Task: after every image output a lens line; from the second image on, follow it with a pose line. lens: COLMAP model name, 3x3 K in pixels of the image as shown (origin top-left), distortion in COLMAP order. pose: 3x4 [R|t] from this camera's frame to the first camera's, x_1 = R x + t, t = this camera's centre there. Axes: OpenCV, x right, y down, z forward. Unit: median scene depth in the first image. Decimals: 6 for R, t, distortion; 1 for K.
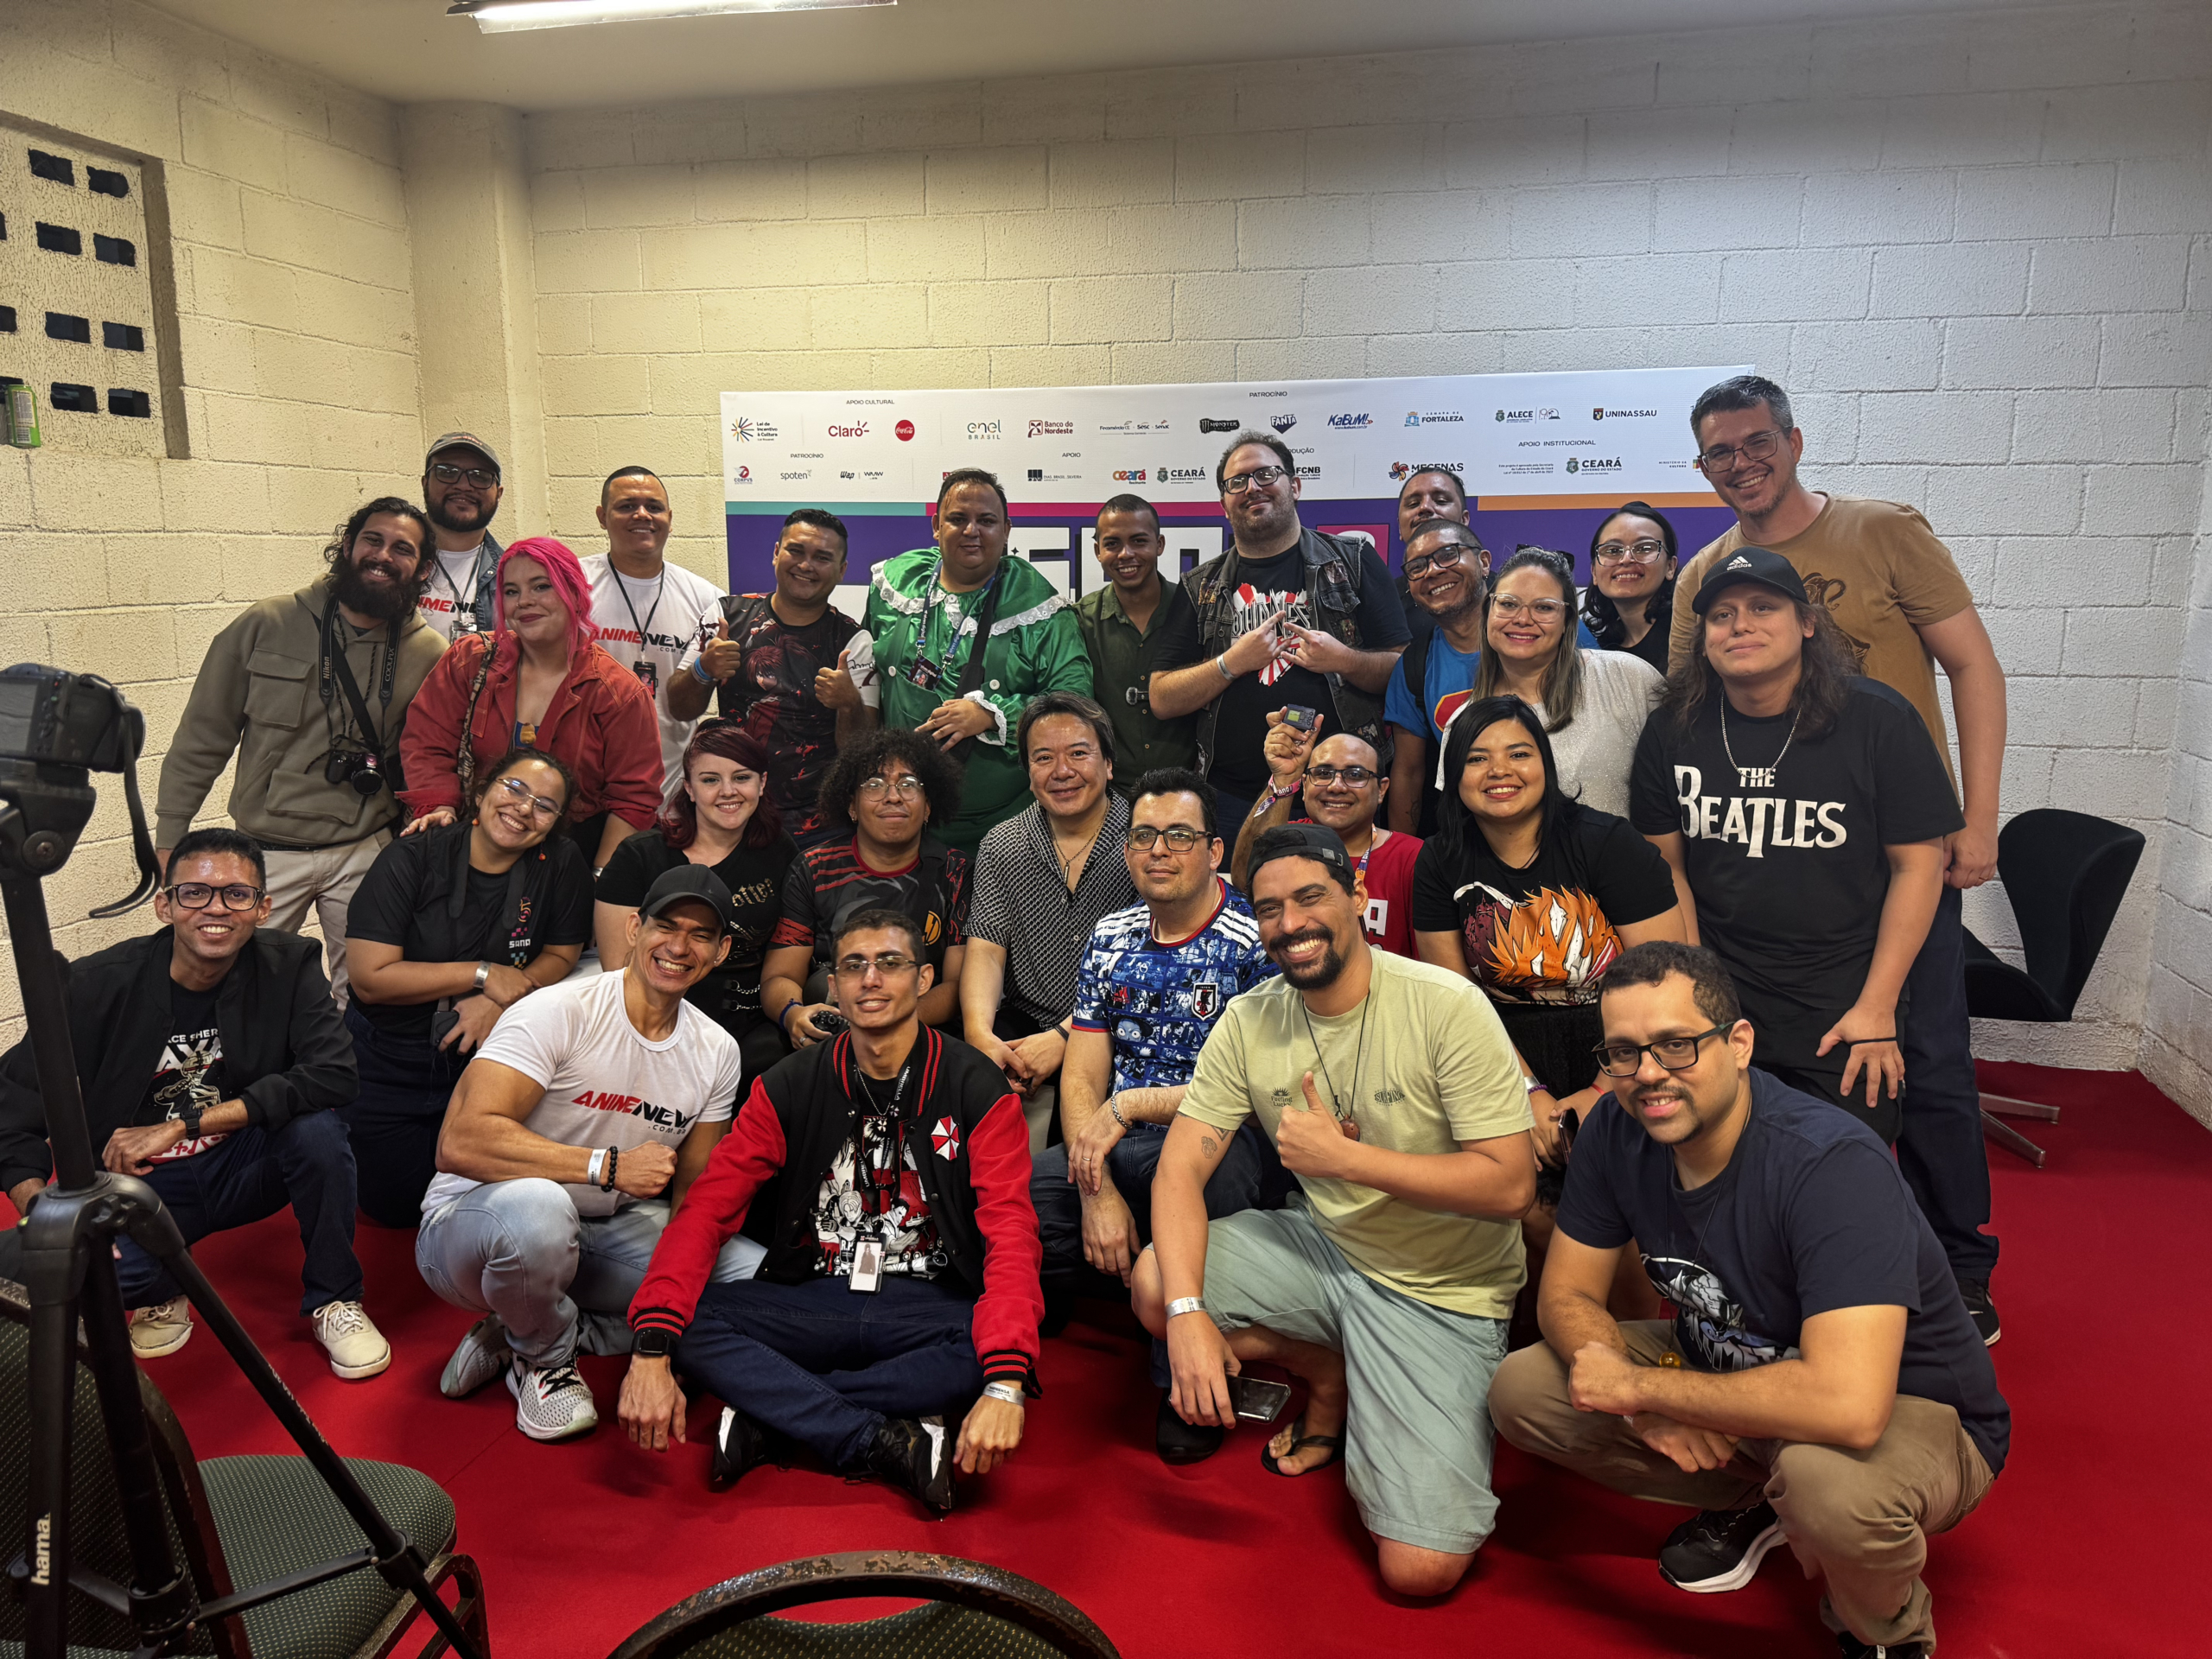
lens RADIAL K [[1561.6, 0, 1087.4], [0, 1561.6, 839.2], [0, 0, 1]] dist [0.031398, -0.000465]
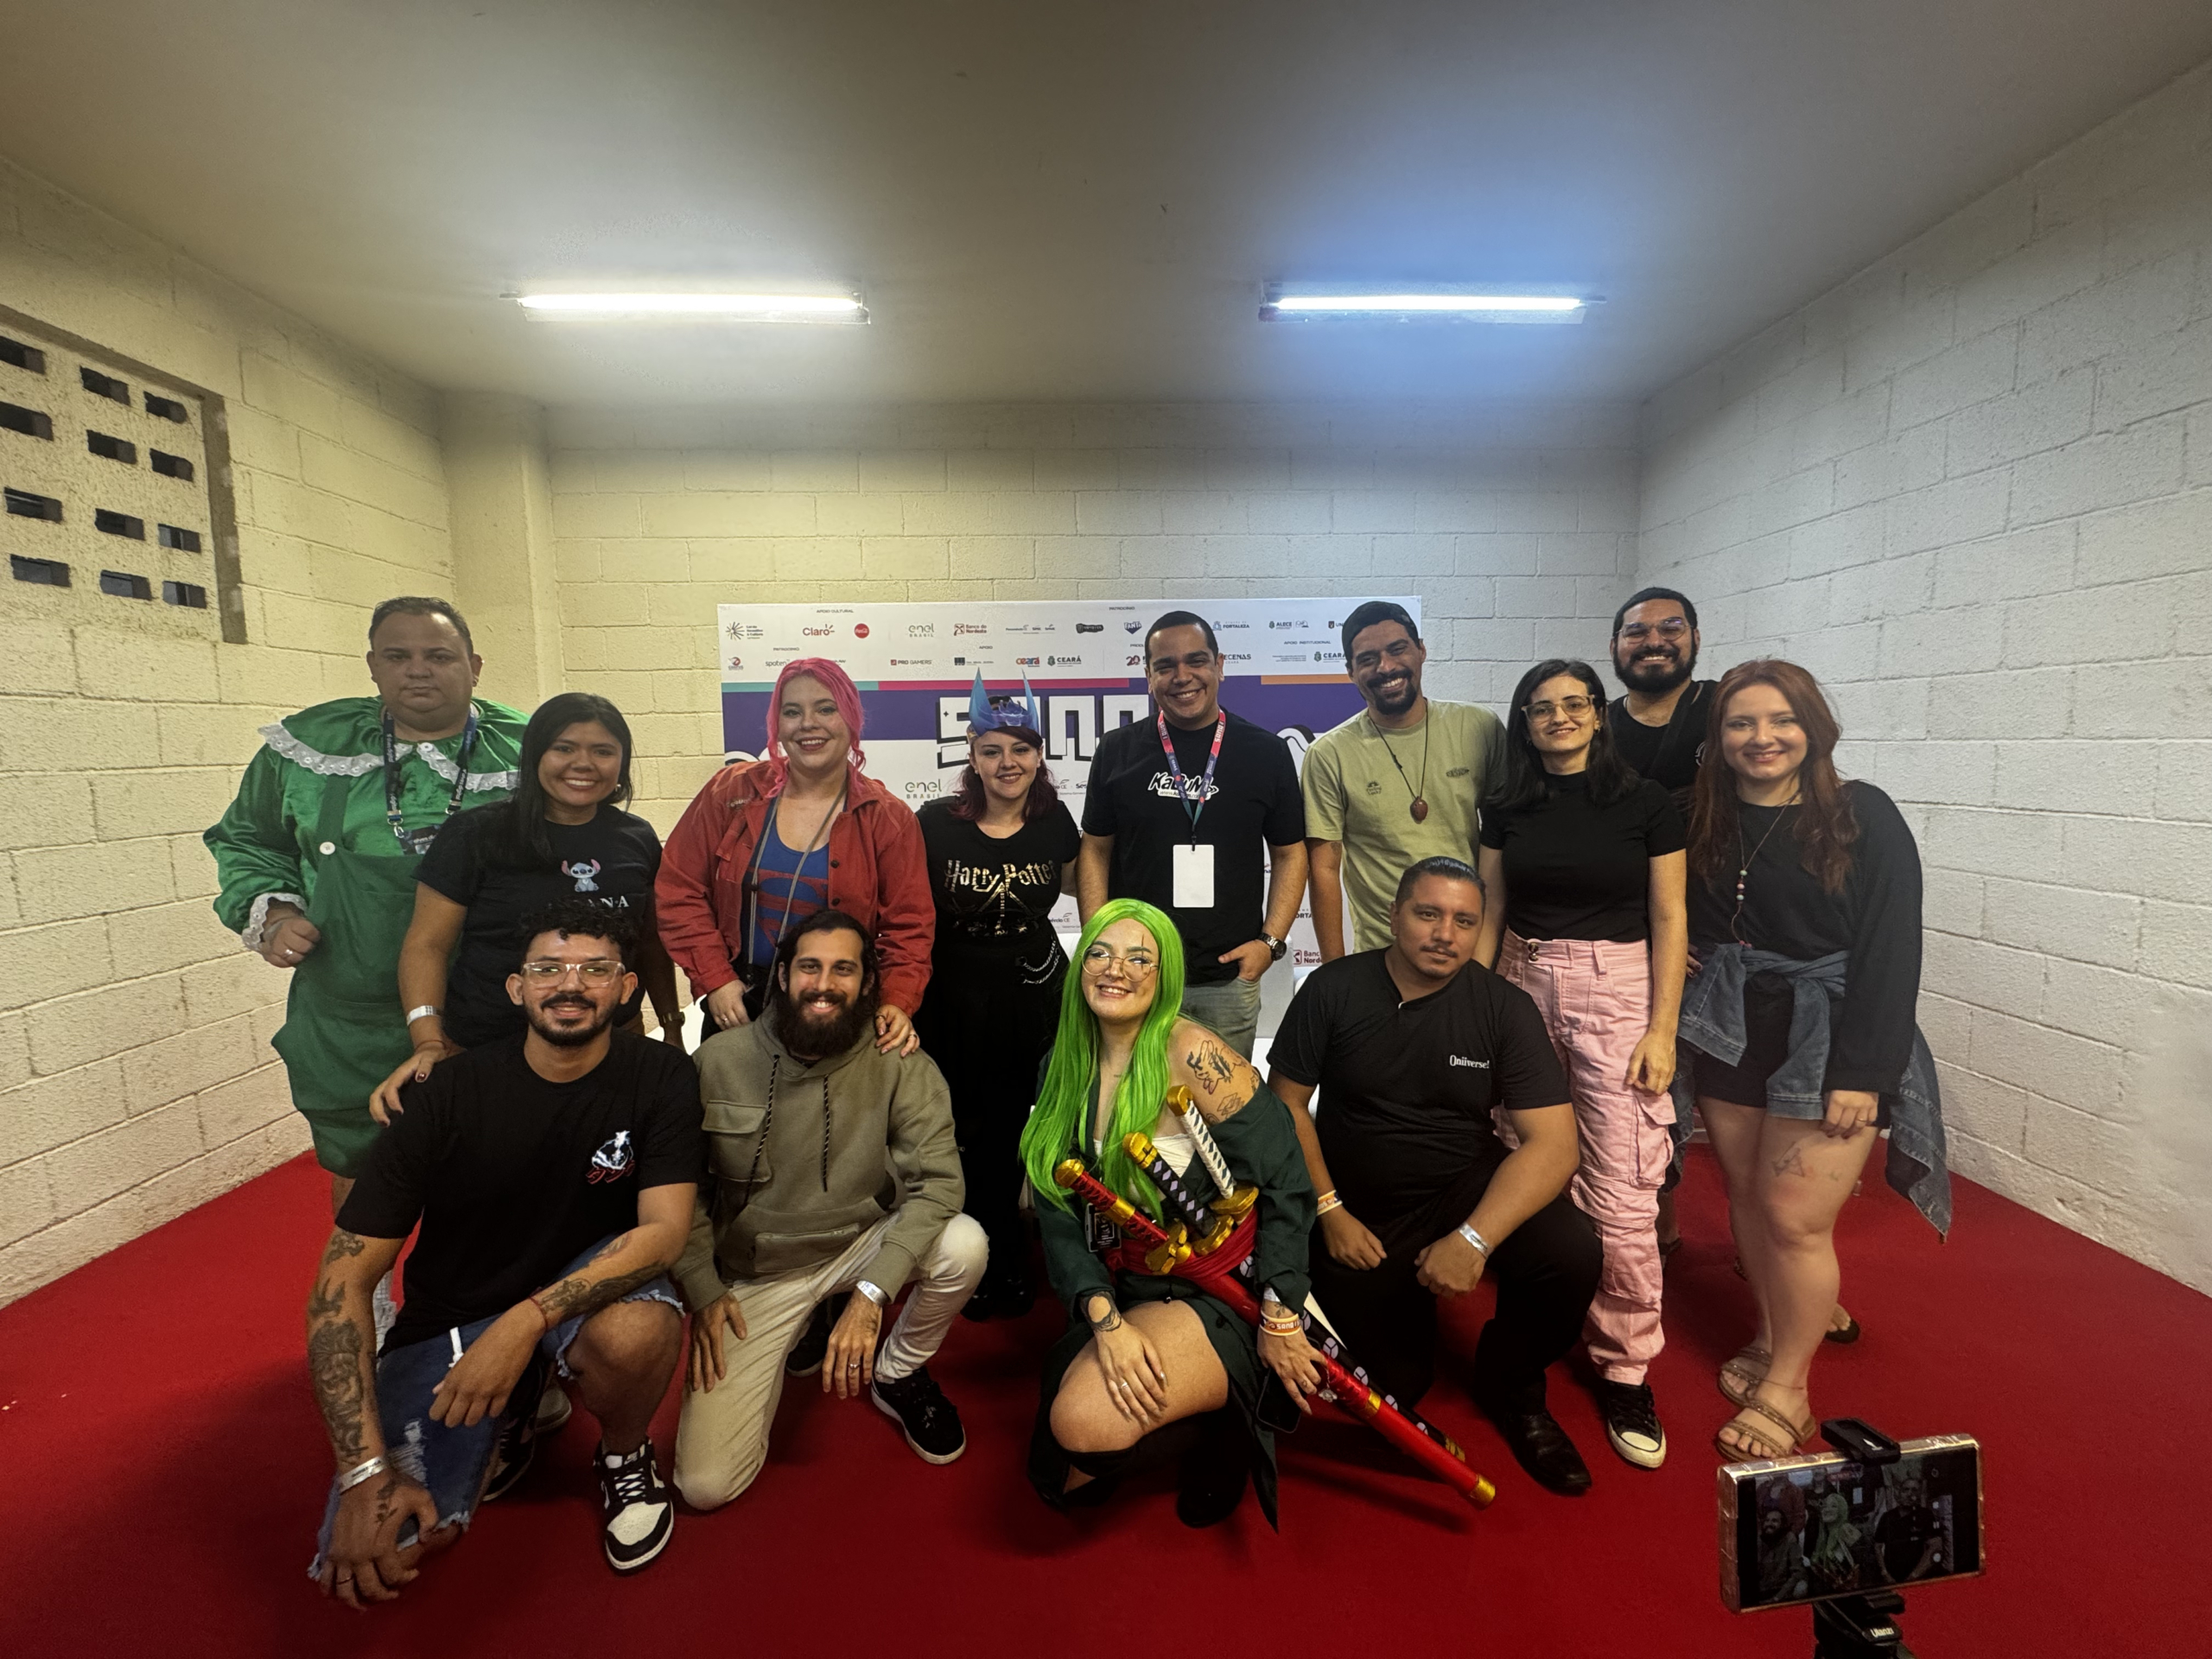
lens RADIAL K [[870.8, 0, 1118.6], [0, 870.8, 836.3], [0, 0, 1]] dist [-0.000517, -0.000322]
pose [[0.959823, -0.047456, 0.276565, -0.131039], [0.066799, 0.995904, -0.060936, -0.013431], [-0.272541, 0.076962, 0.959061, 0.211886]]
